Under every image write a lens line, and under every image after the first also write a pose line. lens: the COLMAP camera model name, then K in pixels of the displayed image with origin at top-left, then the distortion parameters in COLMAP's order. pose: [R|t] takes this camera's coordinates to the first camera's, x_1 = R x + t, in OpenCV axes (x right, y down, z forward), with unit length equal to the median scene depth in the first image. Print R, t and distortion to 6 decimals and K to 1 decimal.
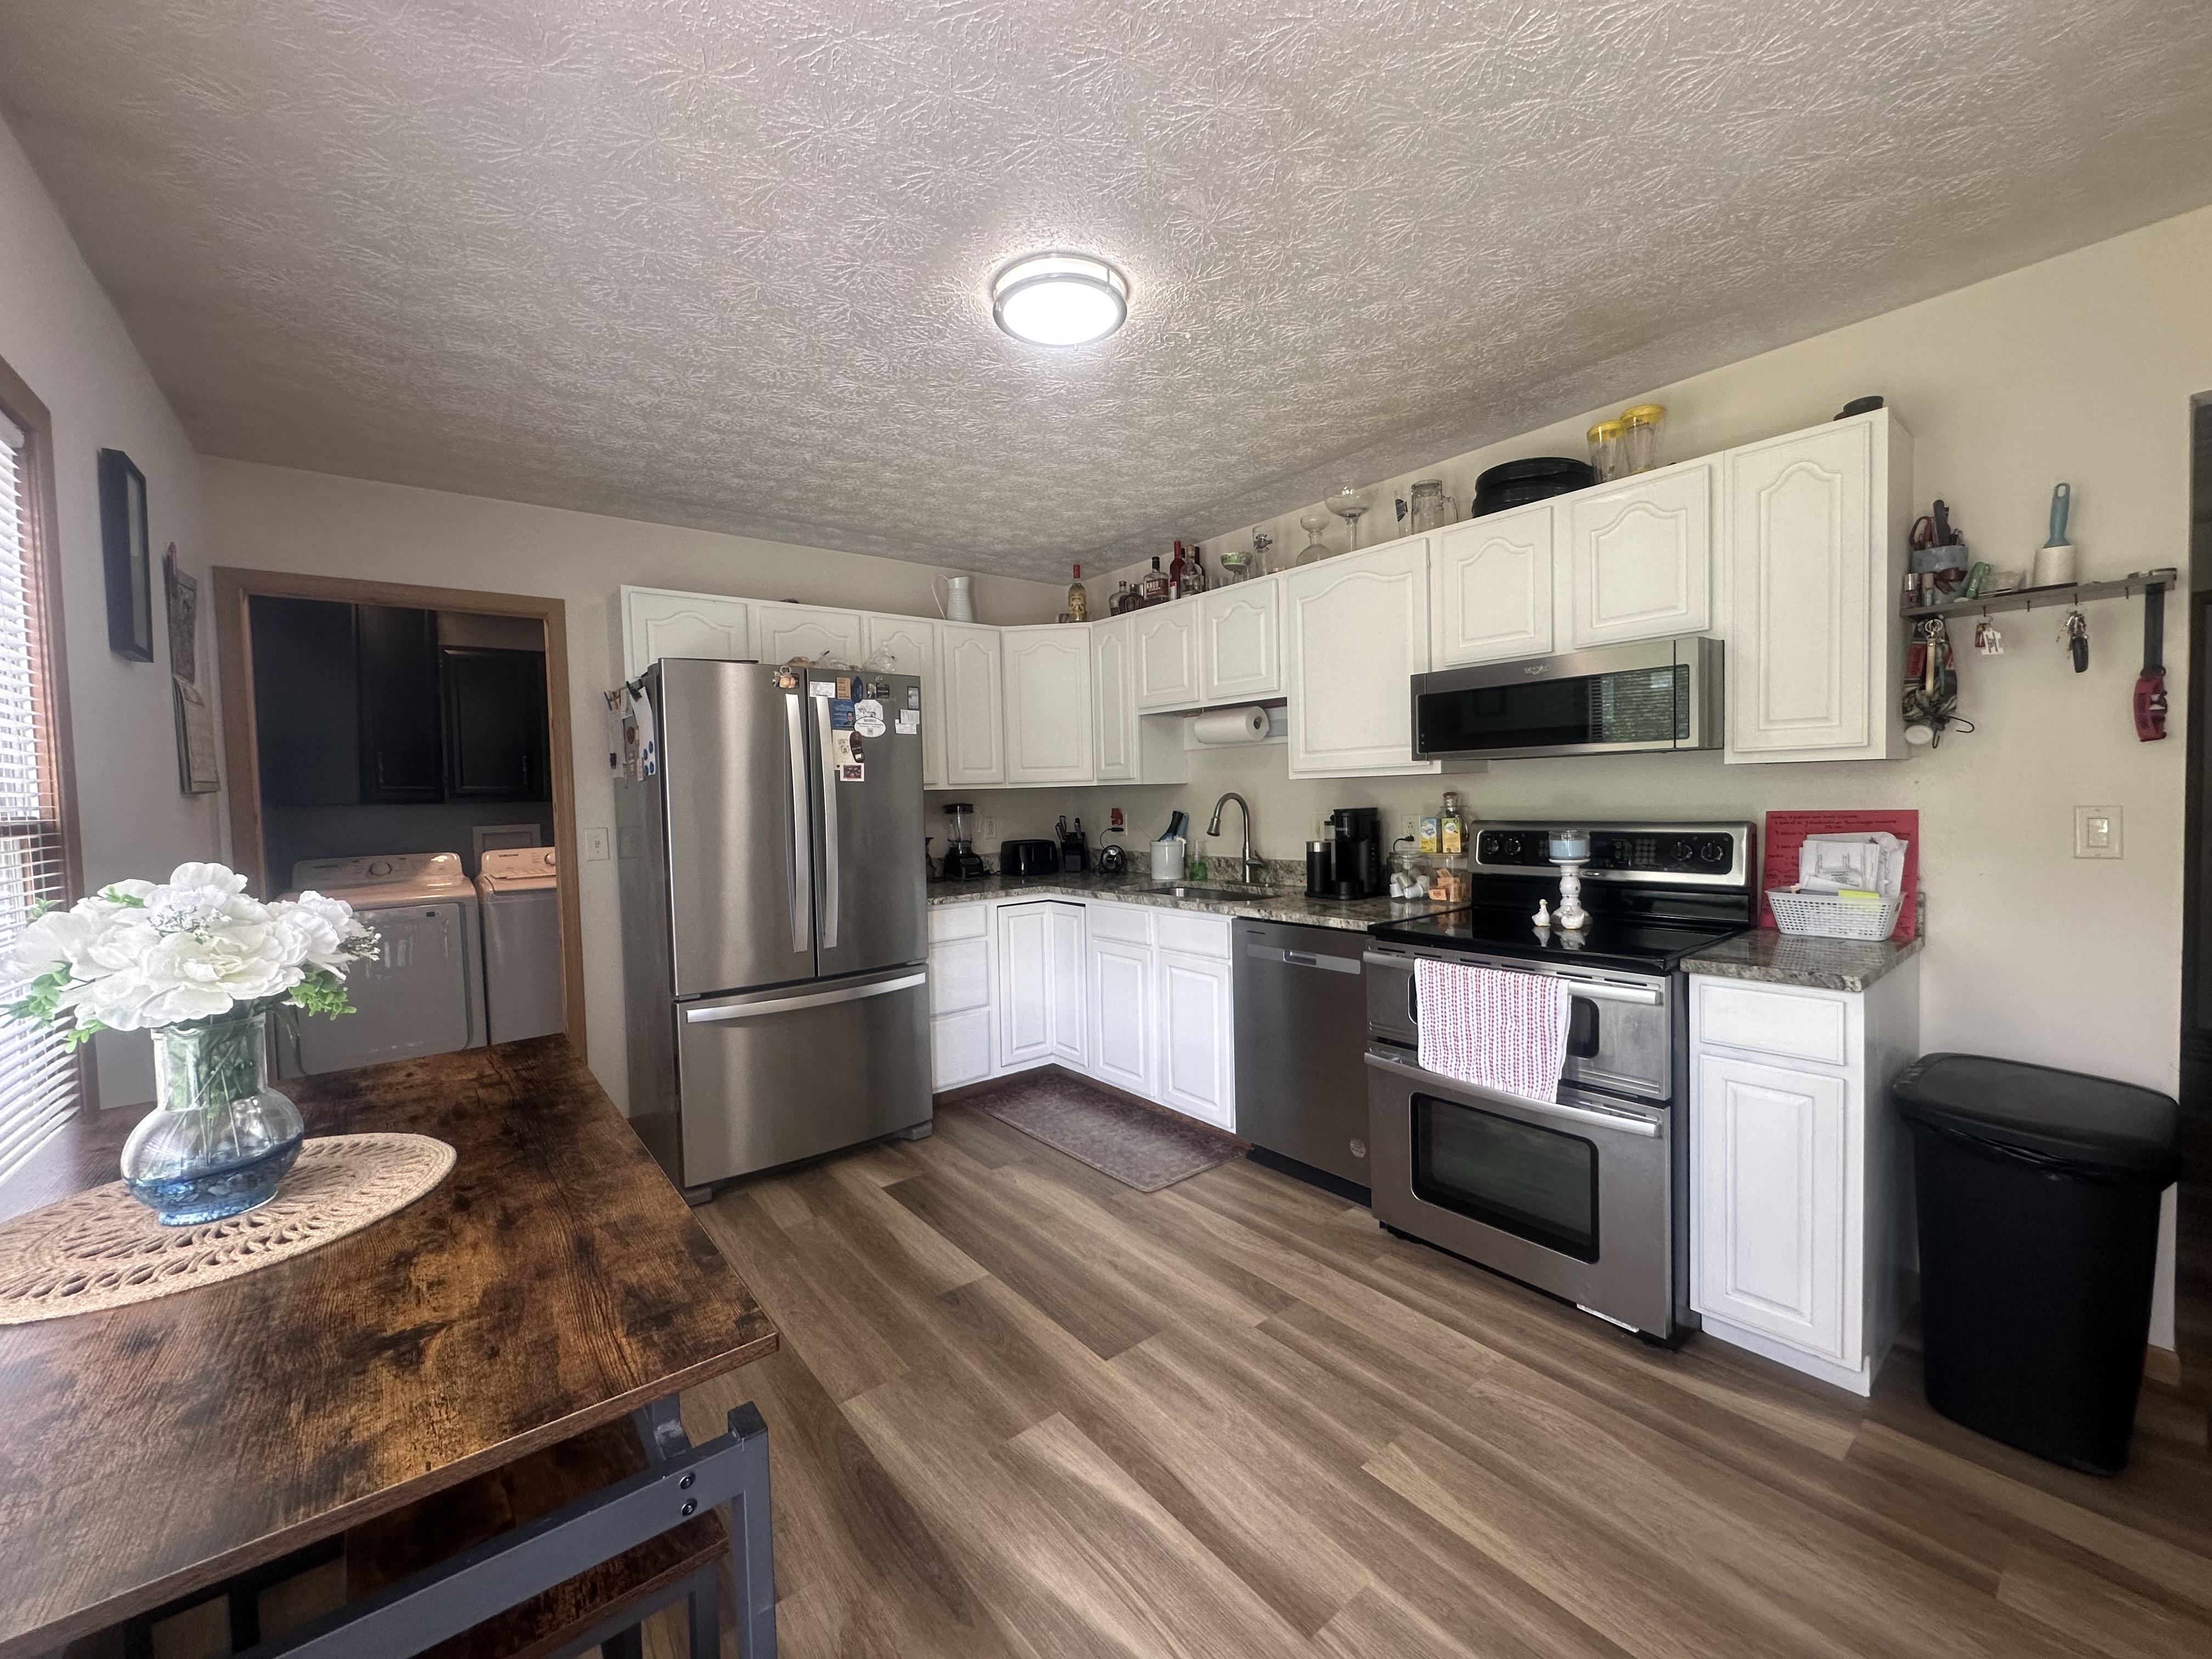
lens RADIAL K [[883.6, 0, 1106.0], [0, 883.6, 829.5], [0, 0, 1]] dist [-0.001193, 0.000393]
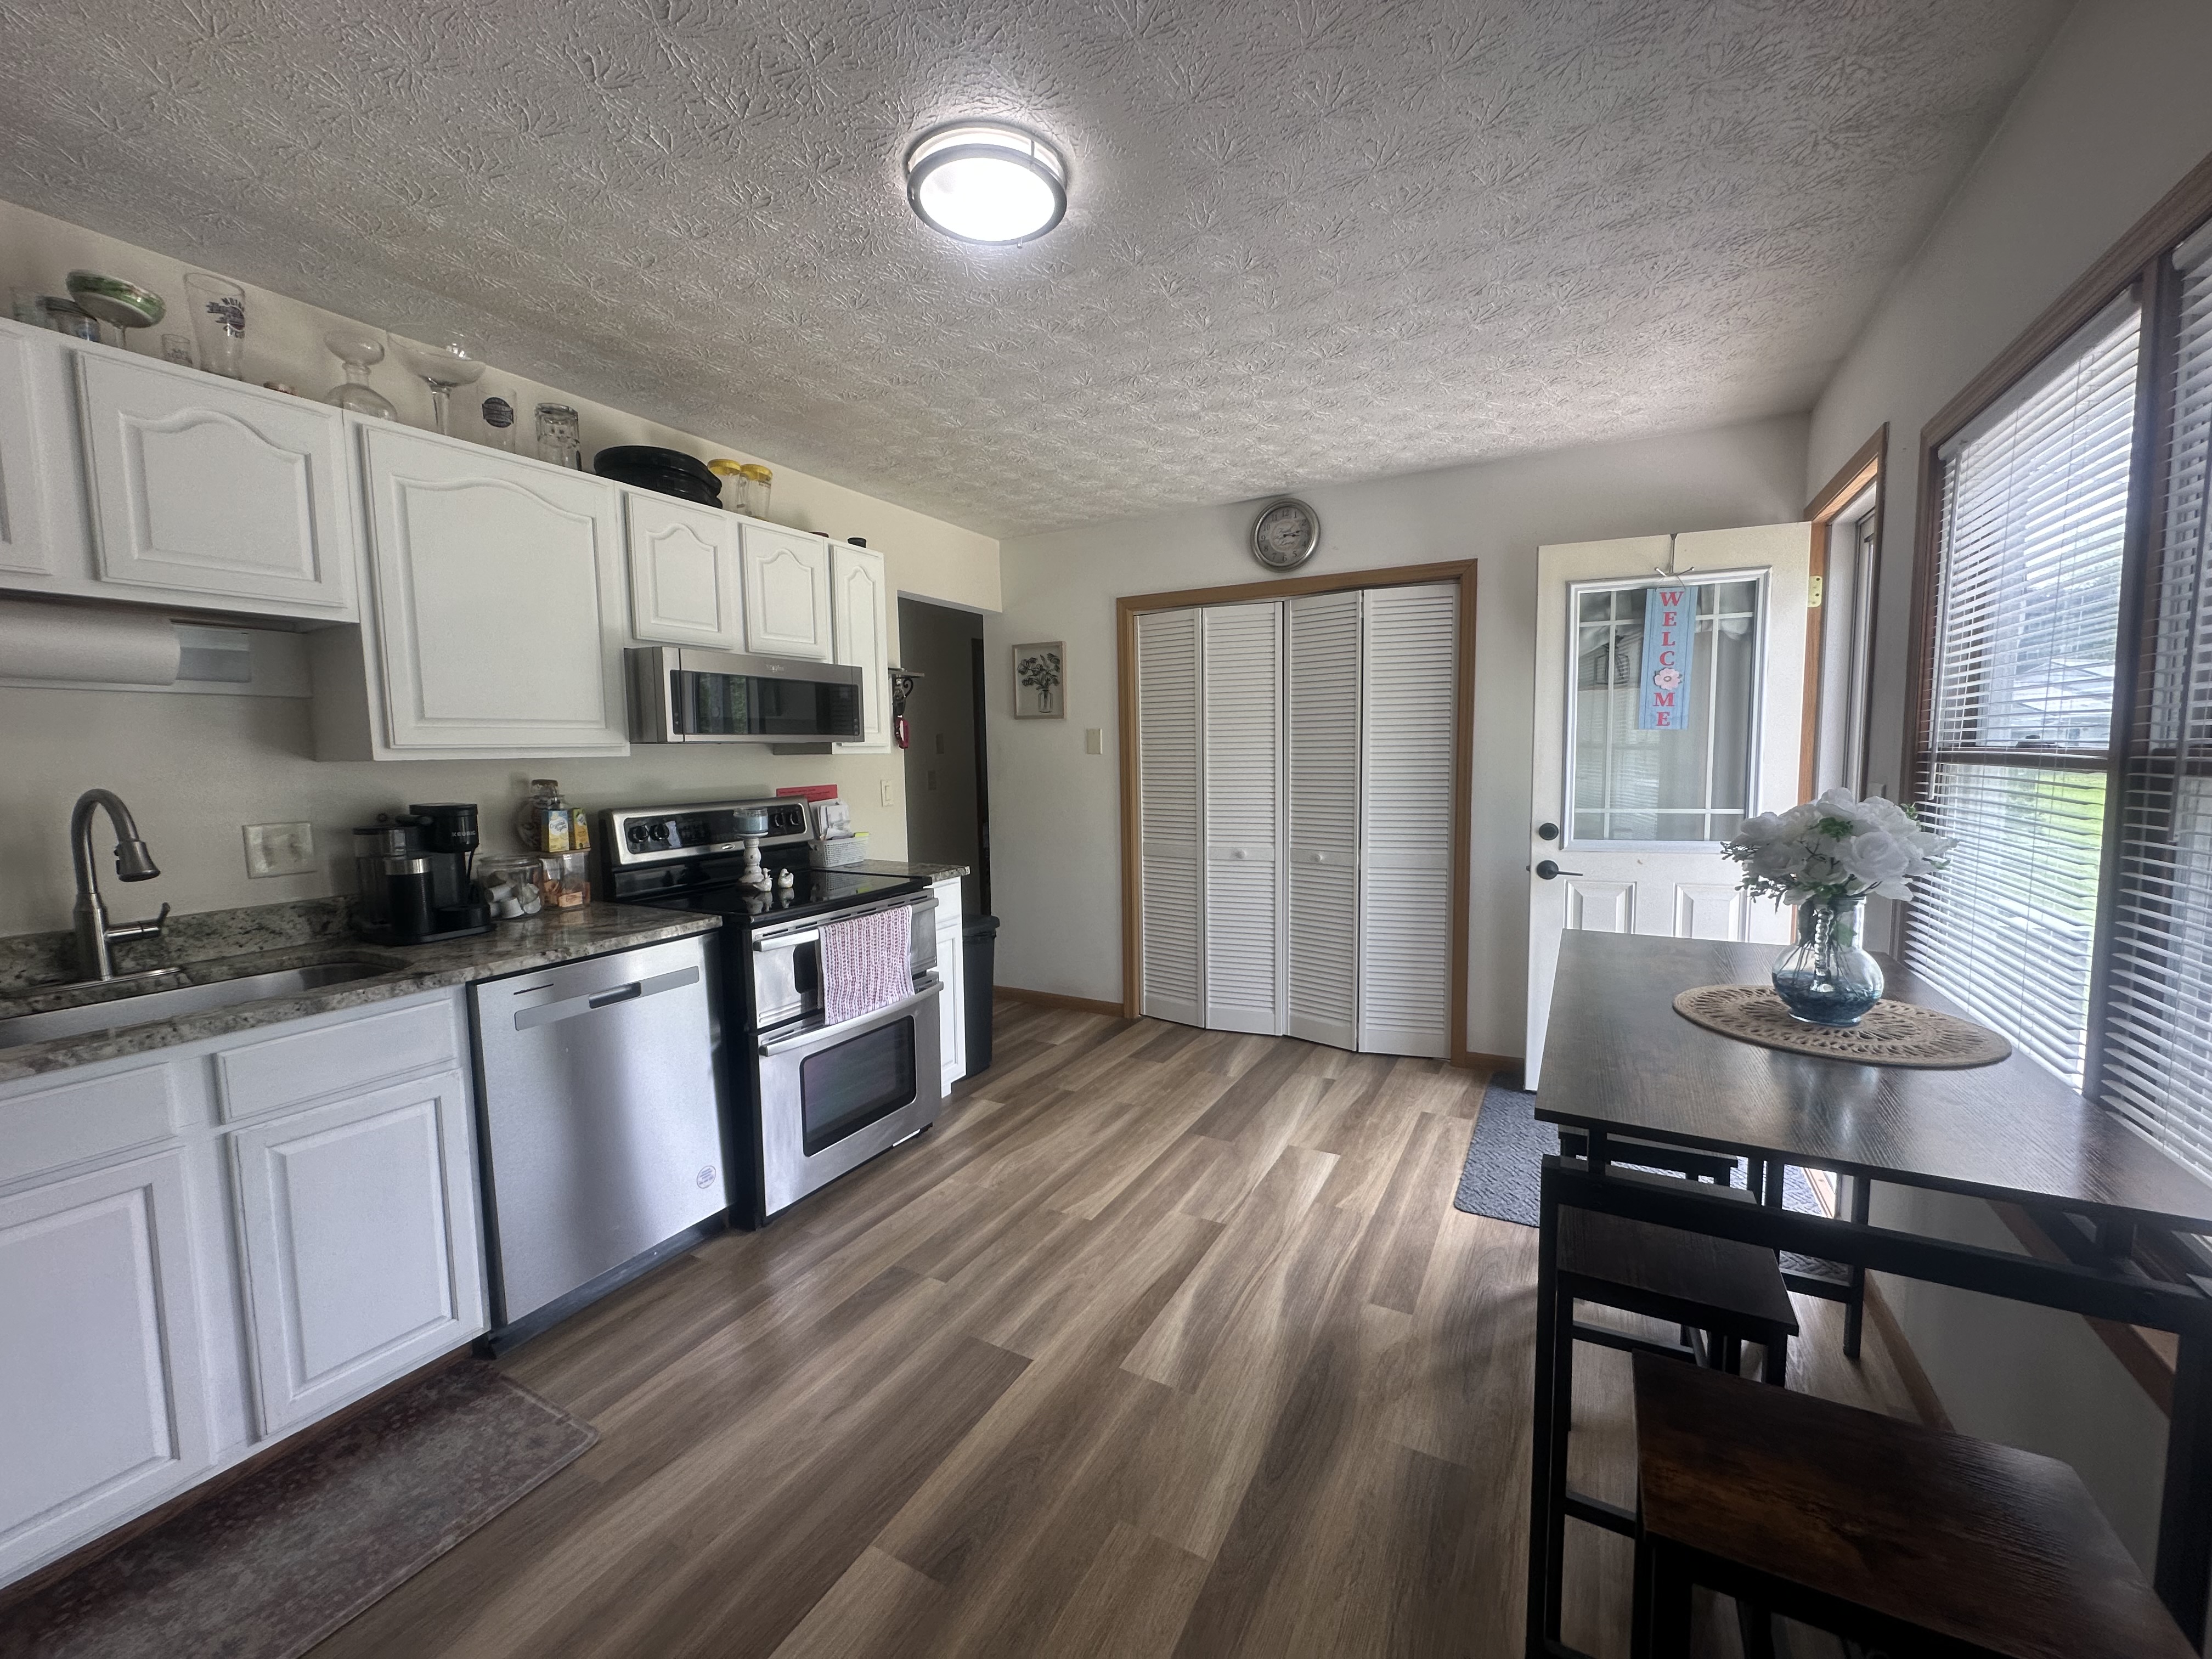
lens RADIAL K [[883.6, 0, 1106.0], [0, 883.6, 829.5], [0, 0, 1]] dist [-0.001193, 0.000393]
pose [[-0.387916, -0.050740, 0.920297, -0.858254], [0.063493, 0.994641, 0.081602, -0.042575], [-0.919505, 0.090087, -0.382615, 1.207662]]
